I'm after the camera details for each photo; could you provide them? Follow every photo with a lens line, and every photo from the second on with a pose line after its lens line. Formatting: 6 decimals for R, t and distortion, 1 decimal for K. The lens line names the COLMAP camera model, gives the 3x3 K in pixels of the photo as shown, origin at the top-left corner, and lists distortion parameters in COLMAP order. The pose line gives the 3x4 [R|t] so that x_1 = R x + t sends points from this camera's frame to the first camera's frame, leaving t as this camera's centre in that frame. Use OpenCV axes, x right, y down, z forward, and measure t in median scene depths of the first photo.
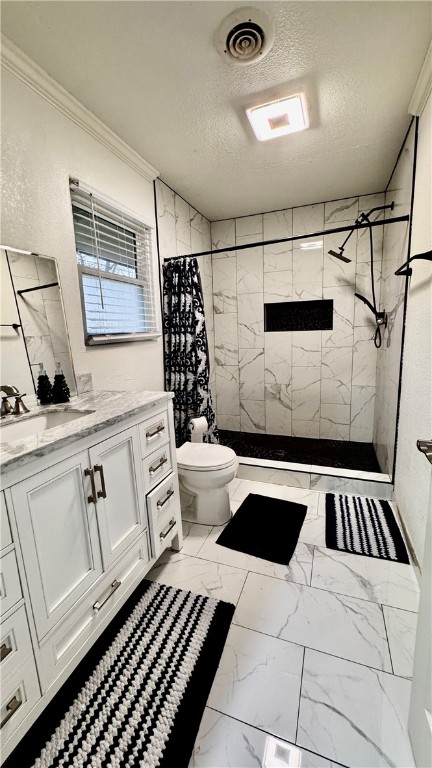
lens RADIAL K [[305.5, 0, 216.6], [0, 305.5, 382.7], [0, 0, 1]] dist [-0.003614, 0.001225]
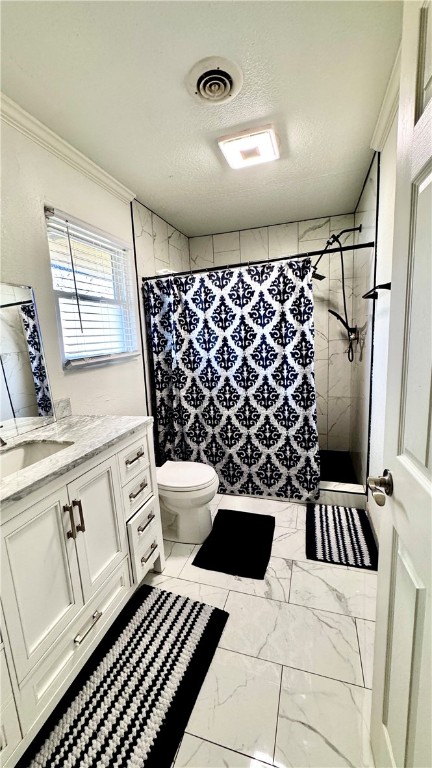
lens RADIAL K [[305.5, 0, 217.0], [0, 305.5, 382.7], [0, 0, 1]] dist [-0.003614, 0.001225]
pose [[0.998312, -0.019426, 0.054738, 0.015098], [0.020034, 0.999743, -0.010573, -0.053018], [-0.054518, 0.011651, 0.998445, -0.022686]]
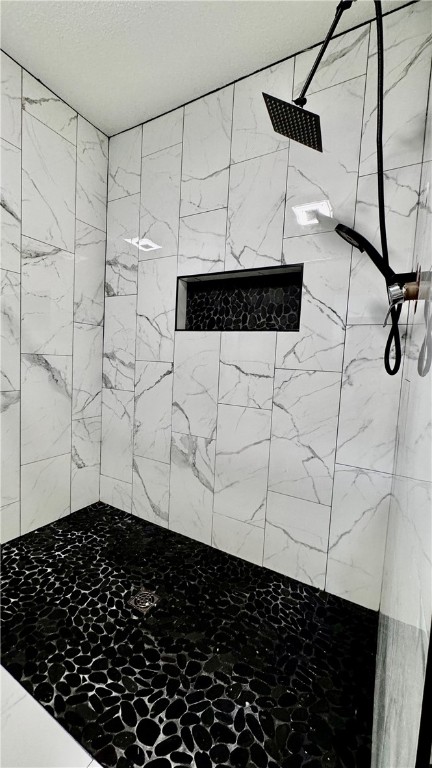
lens RADIAL K [[305.5, 0, 216.2], [0, 305.5, 383.2], [0, 0, 1]] dist [-0.003614, 0.001225]
pose [[0.983845, 0.098297, -0.149622, 0.512675], [-0.112069, 0.989923, -0.086562, -0.069959], [0.139606, 0.101932, 0.984947, 0.842093]]
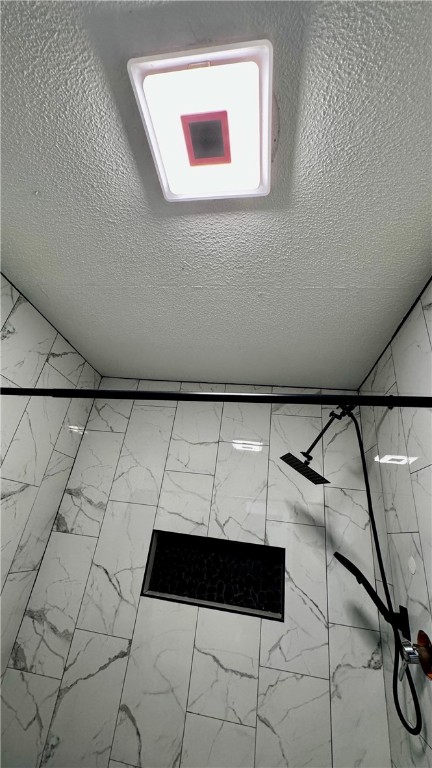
lens RADIAL K [[305.5, 0, 215.4], [0, 305.5, 383.7], [0, 0, 1]] dist [-0.003614, 0.001225]
pose [[0.960582, 0.240525, 0.139391, 0.203705], [-0.116450, 0.803443, -0.583883, -0.276955], [-0.252431, 0.544636, 0.799782, 0.717071]]
